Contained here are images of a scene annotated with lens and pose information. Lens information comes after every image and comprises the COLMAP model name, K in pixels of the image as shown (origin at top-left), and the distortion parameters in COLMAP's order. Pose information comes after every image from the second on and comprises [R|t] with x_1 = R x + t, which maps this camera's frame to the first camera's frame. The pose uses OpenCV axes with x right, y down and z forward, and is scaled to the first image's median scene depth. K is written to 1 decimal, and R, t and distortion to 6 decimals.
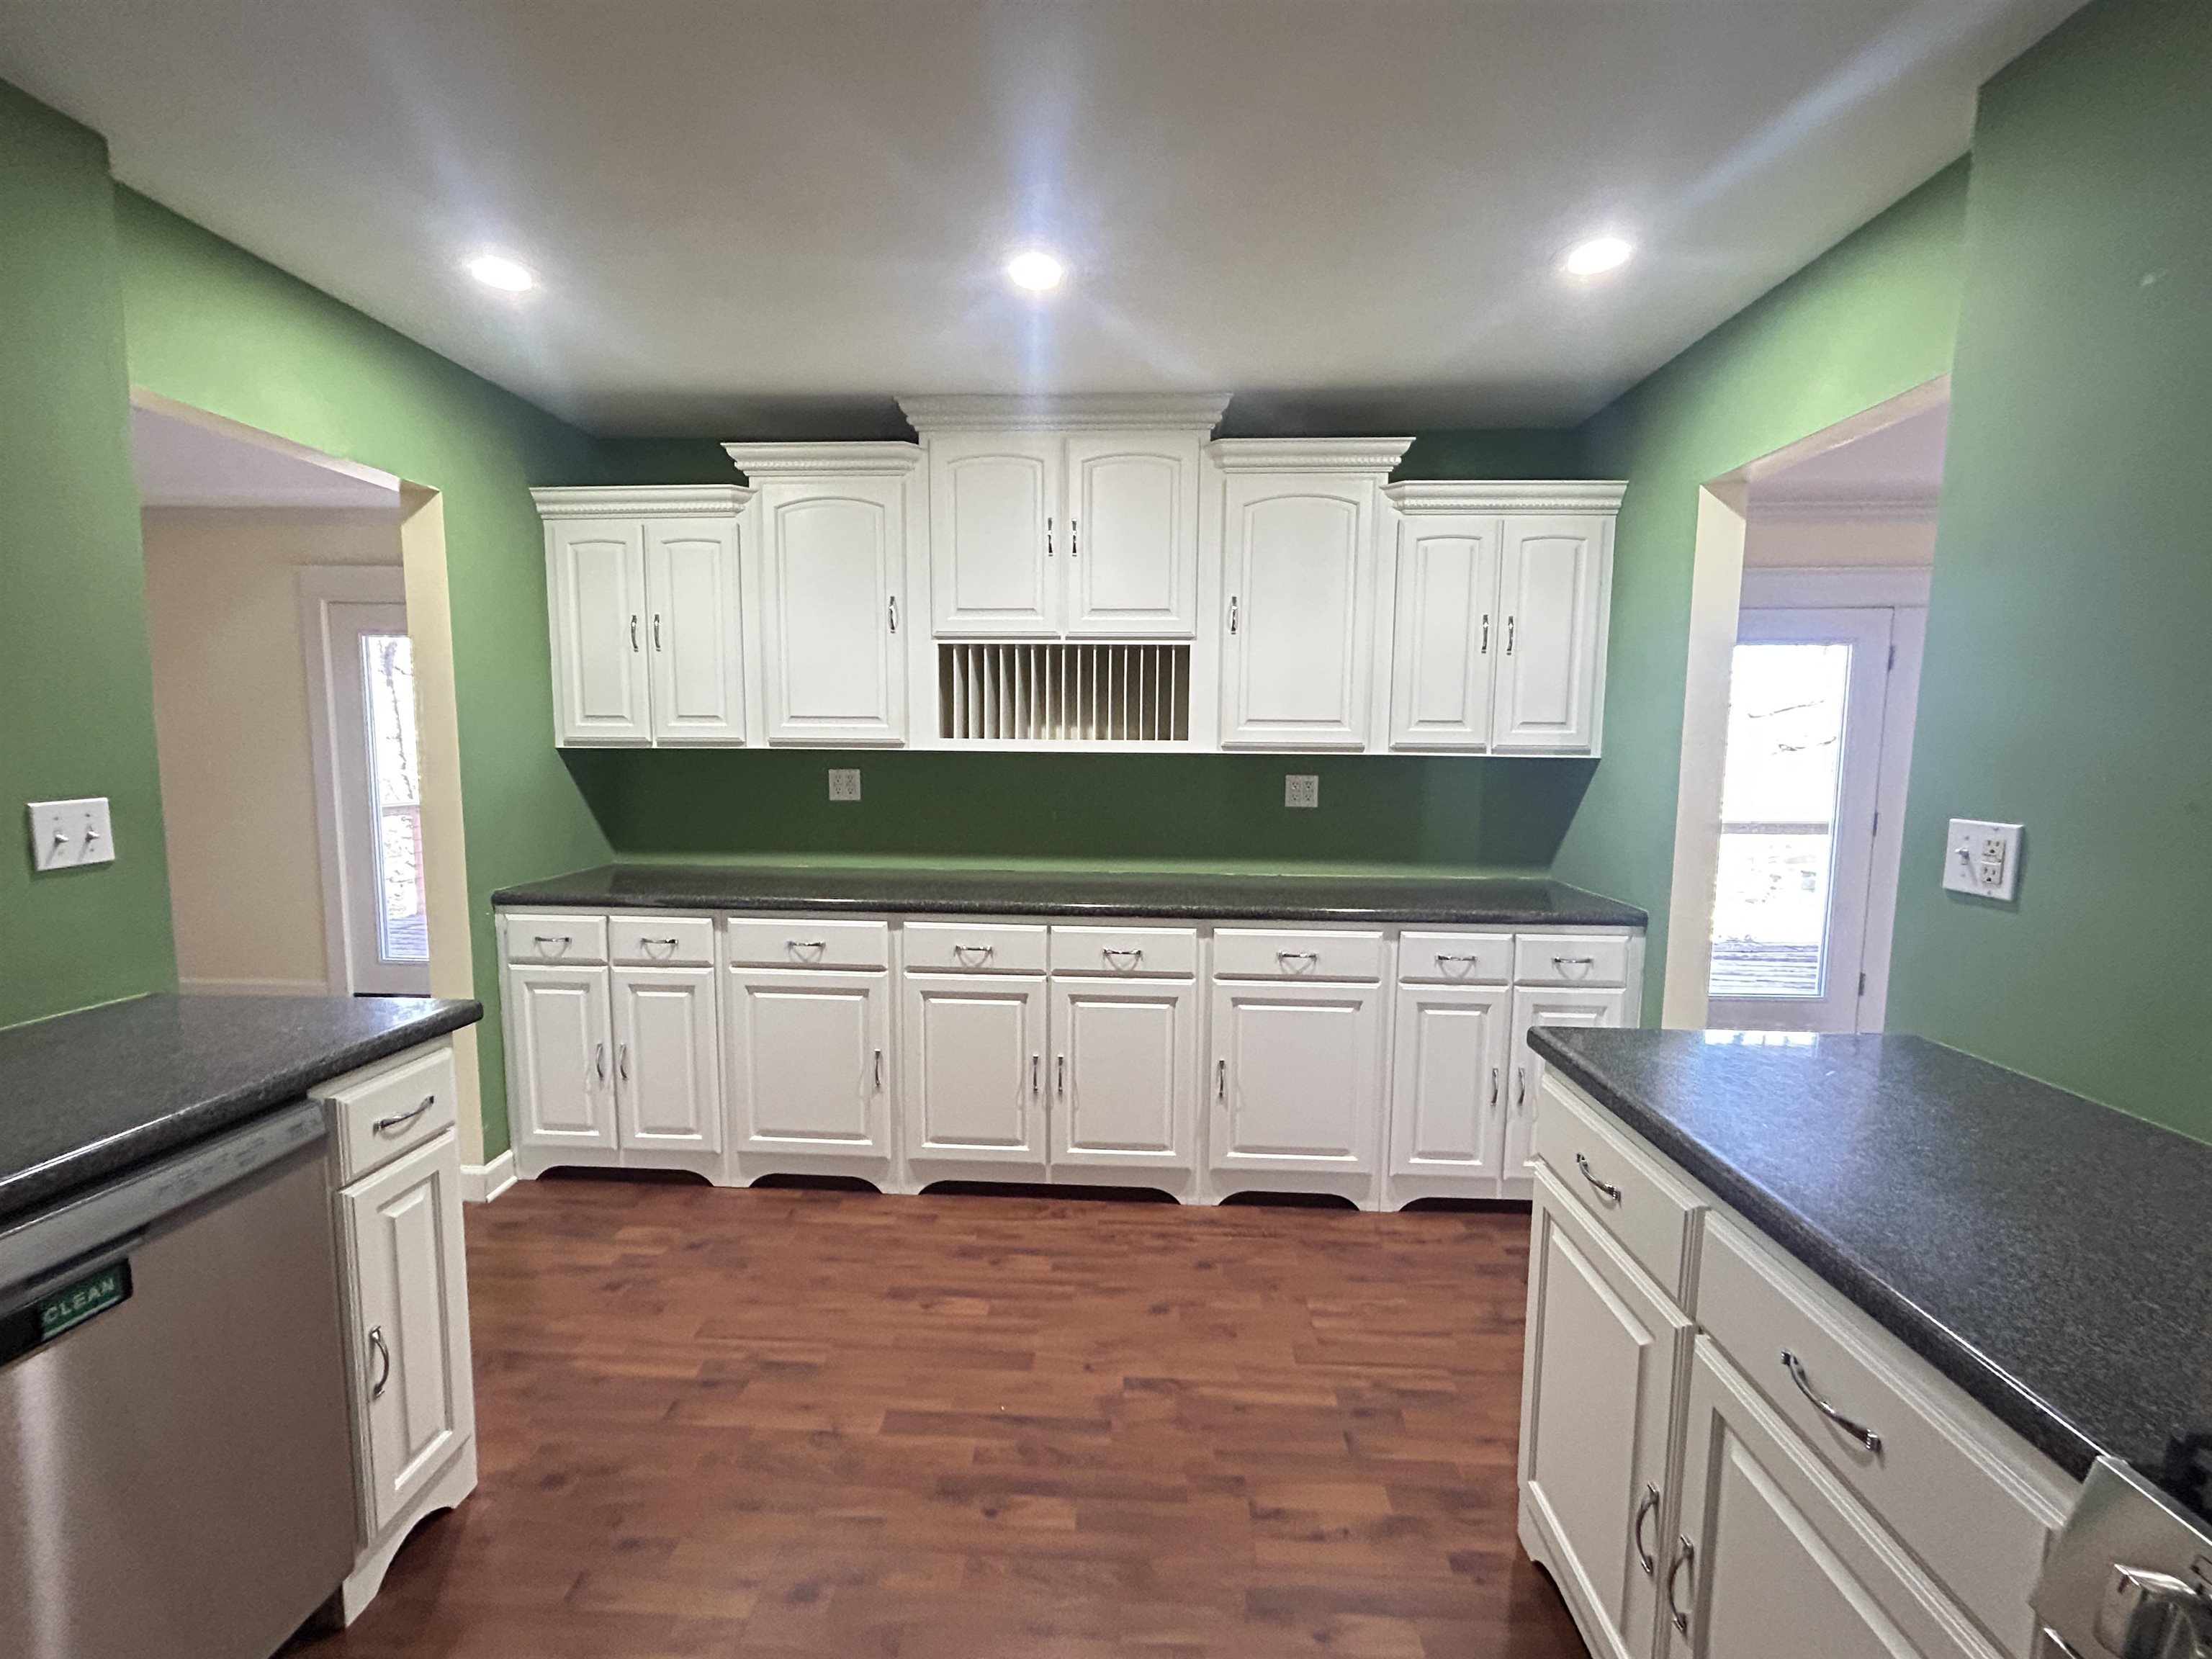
lens RADIAL K [[898.0, 0, 1099.6], [0, 898.0, 828.9], [0, 0, 1]] dist [-0.000457, 0.000222]
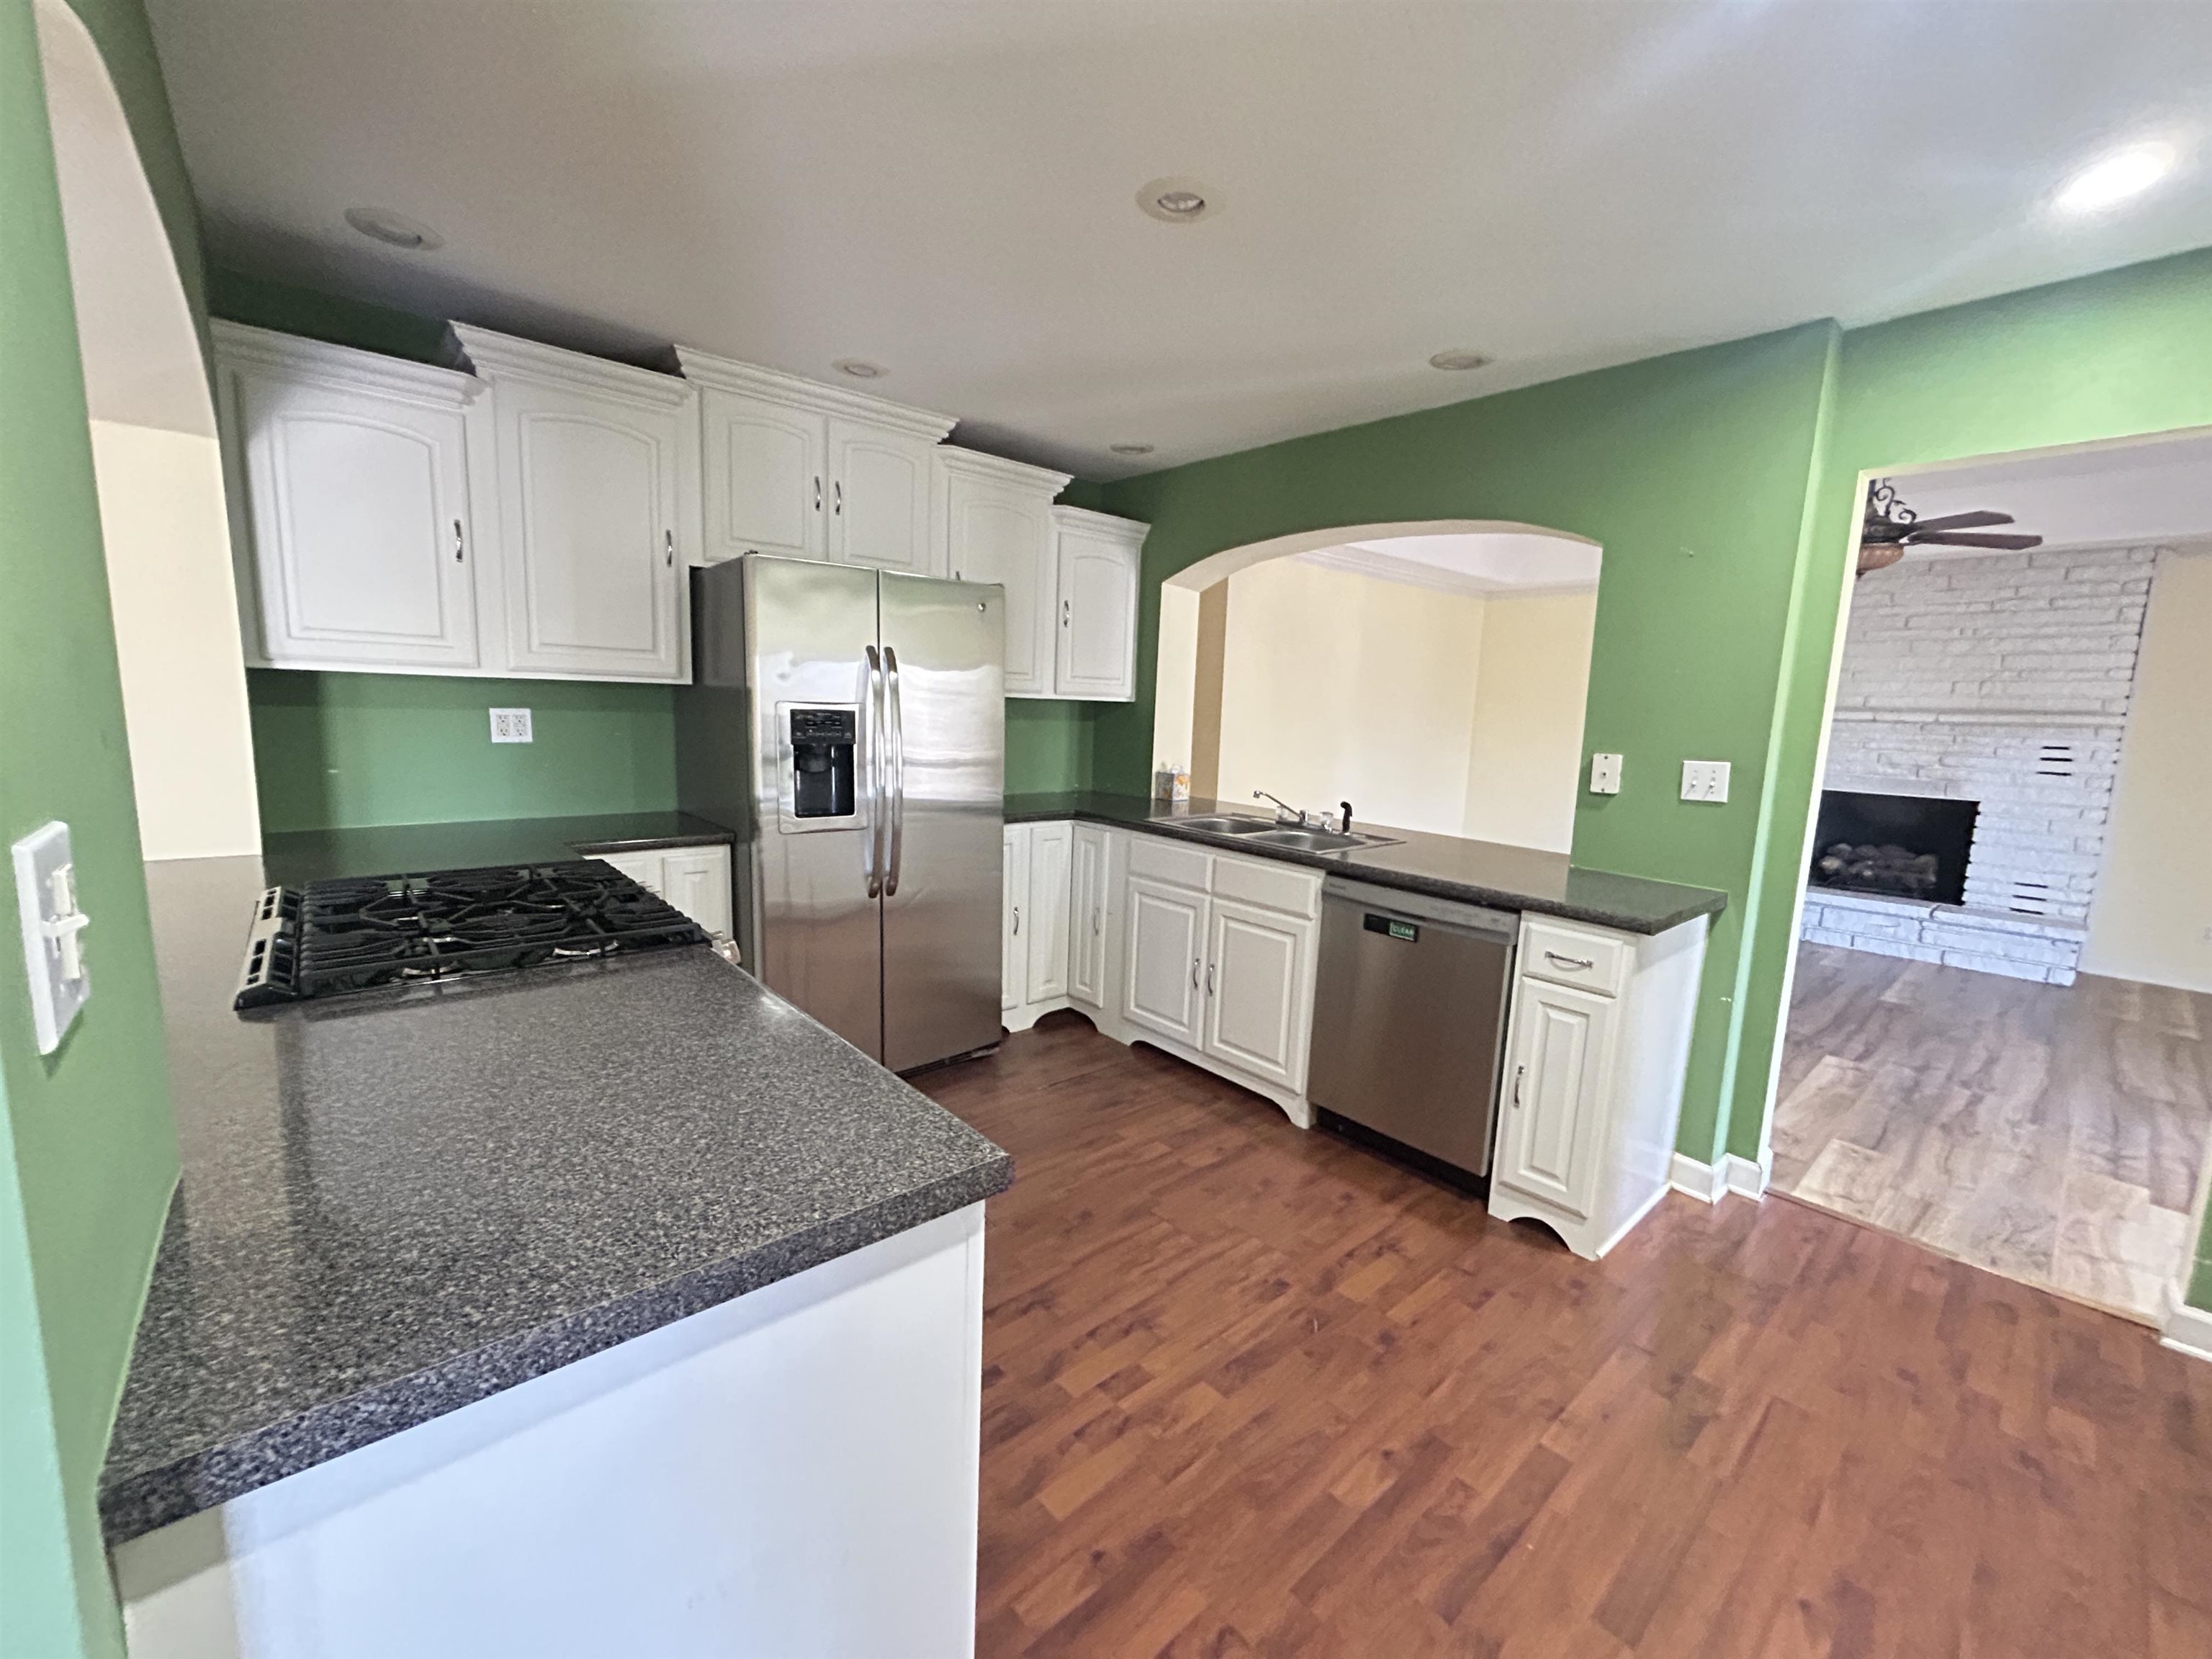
lens RADIAL K [[898.0, 0, 1099.6], [0, 898.0, 828.9], [0, 0, 1]] dist [-0.000457, 0.000222]
pose [[-0.714696, 0.062069, -0.696676, 0.477567], [-0.111991, 0.973049, 0.201580, -0.068311], [0.690412, 0.222089, -0.688482, 0.795018]]
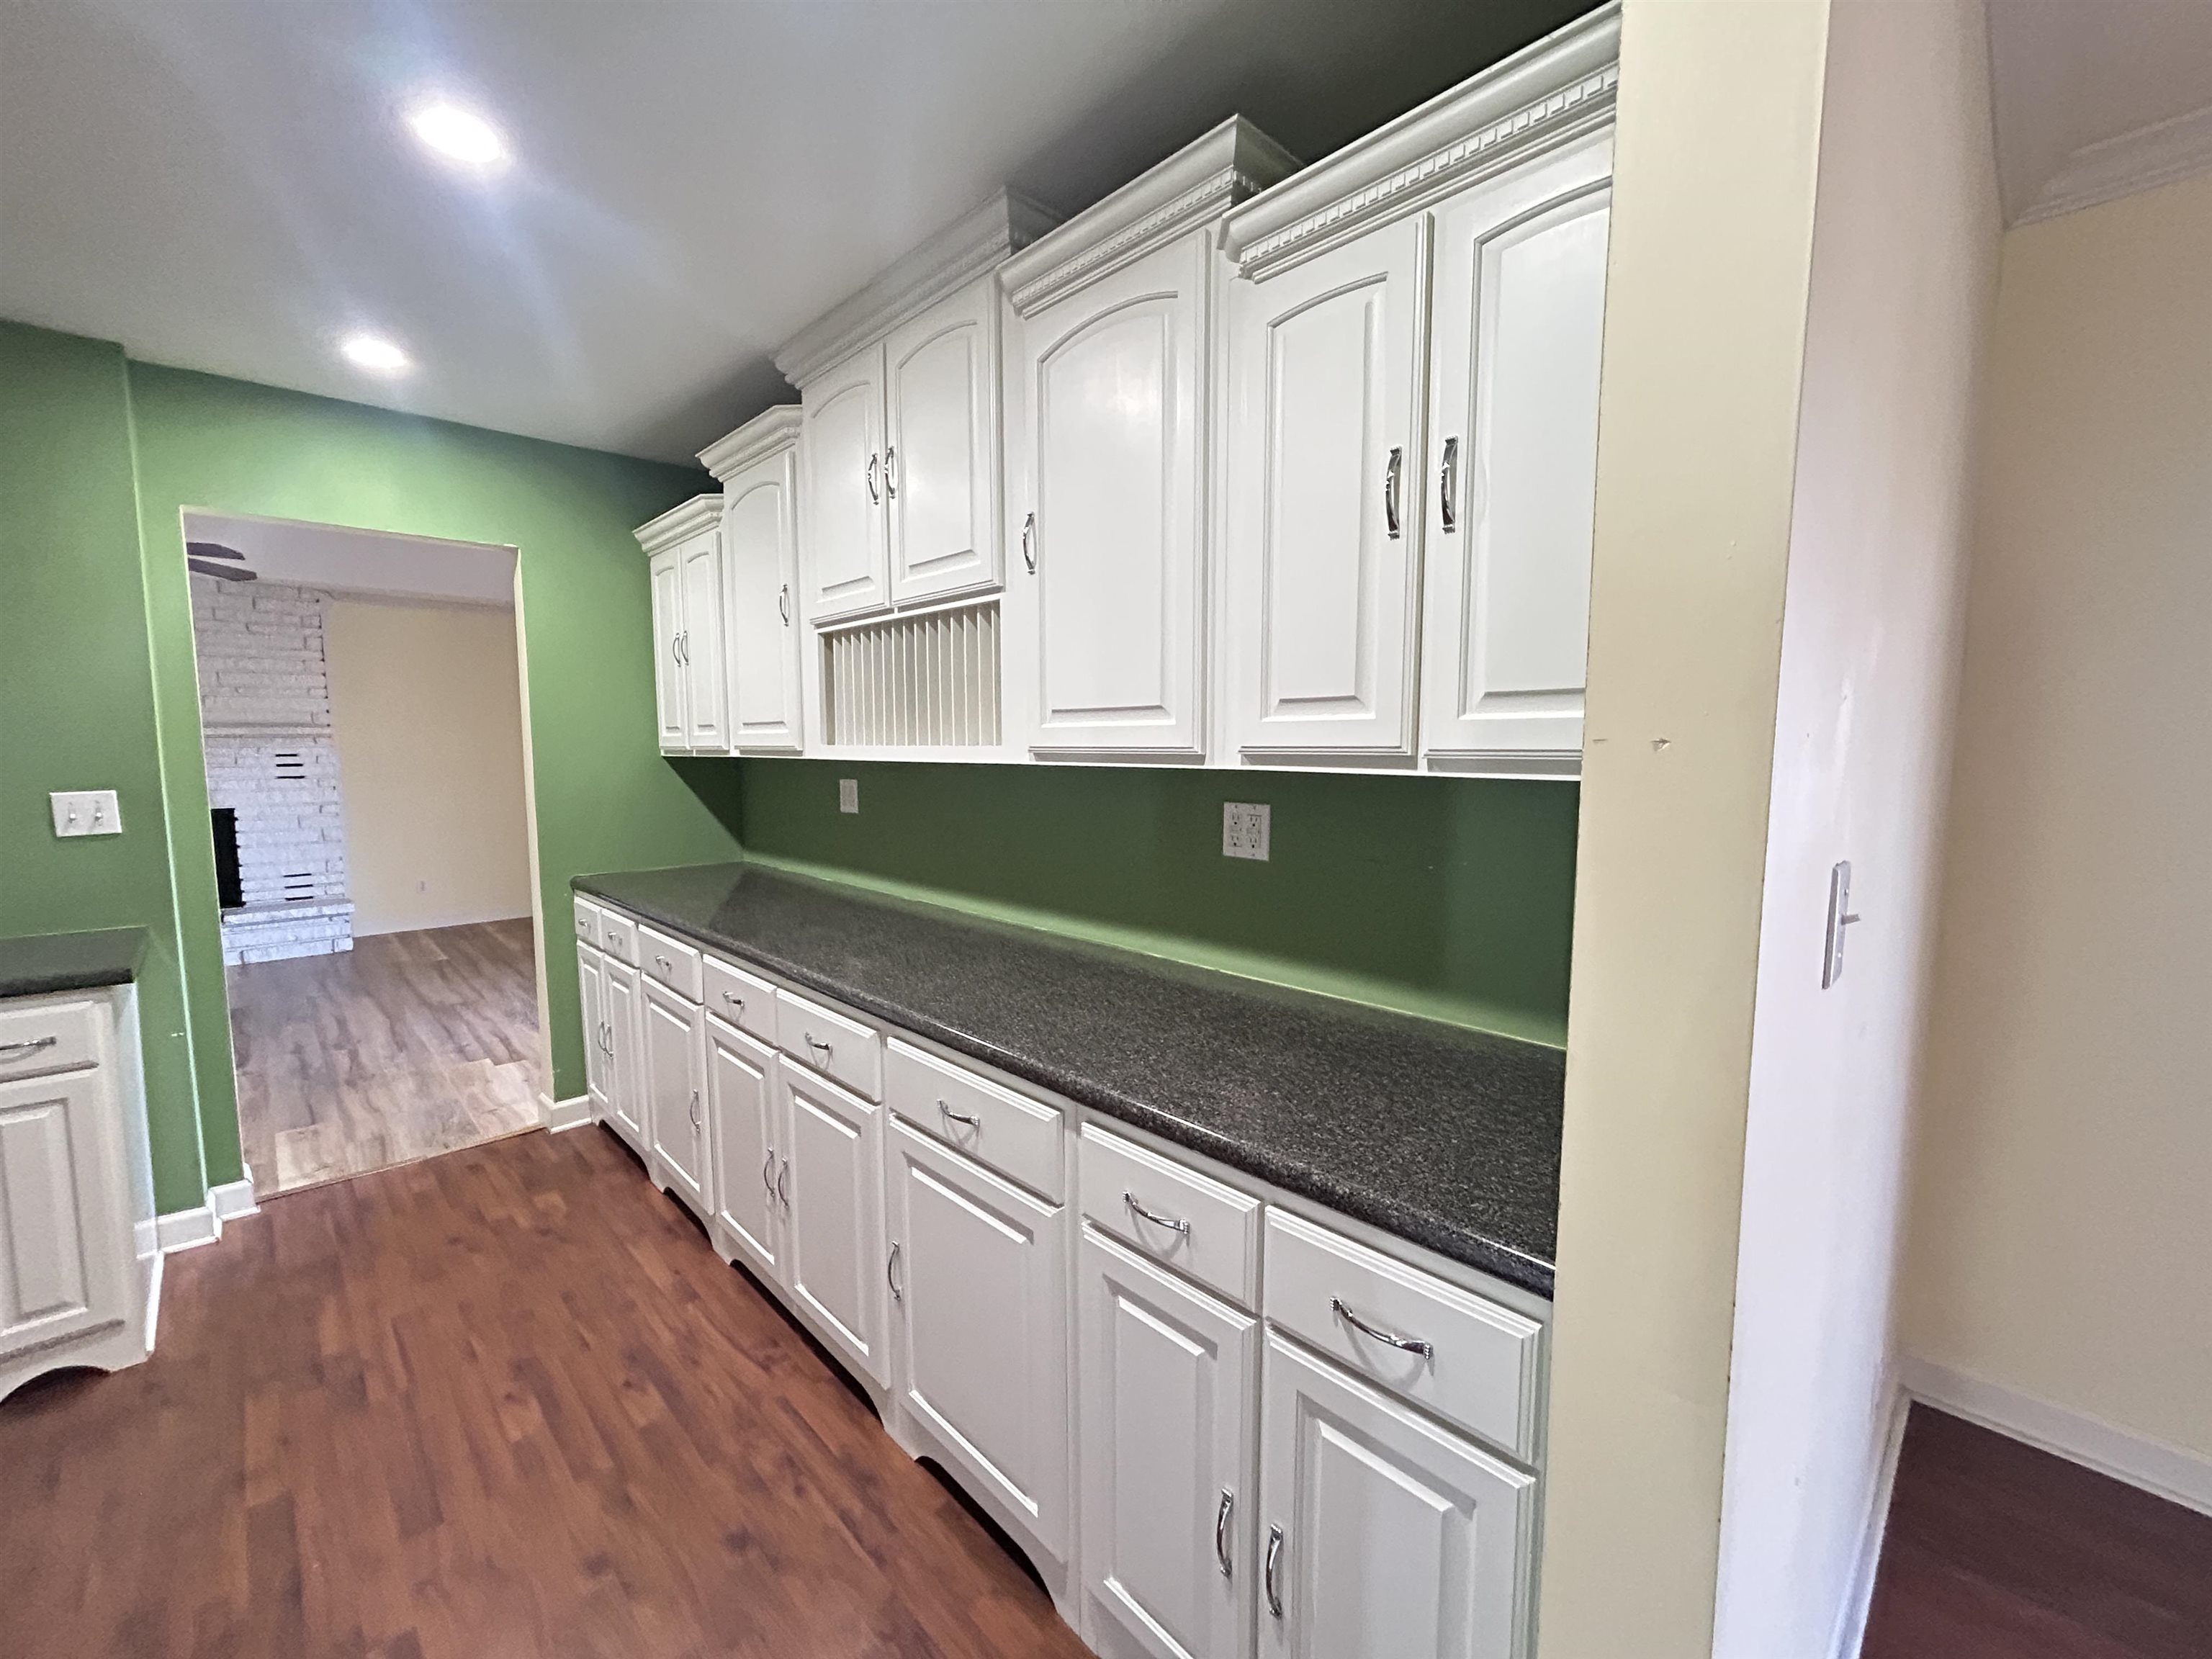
lens RADIAL K [[898.0, 0, 1099.6], [0, 898.0, 828.9], [0, 0, 1]] dist [-0.000457, 0.000222]
pose [[0.729299, 0.055431, -0.681946, 0.646374], [-0.060532, 0.998032, 0.016388, -0.055480], [0.681512, 0.029328, 0.731219, 0.604046]]
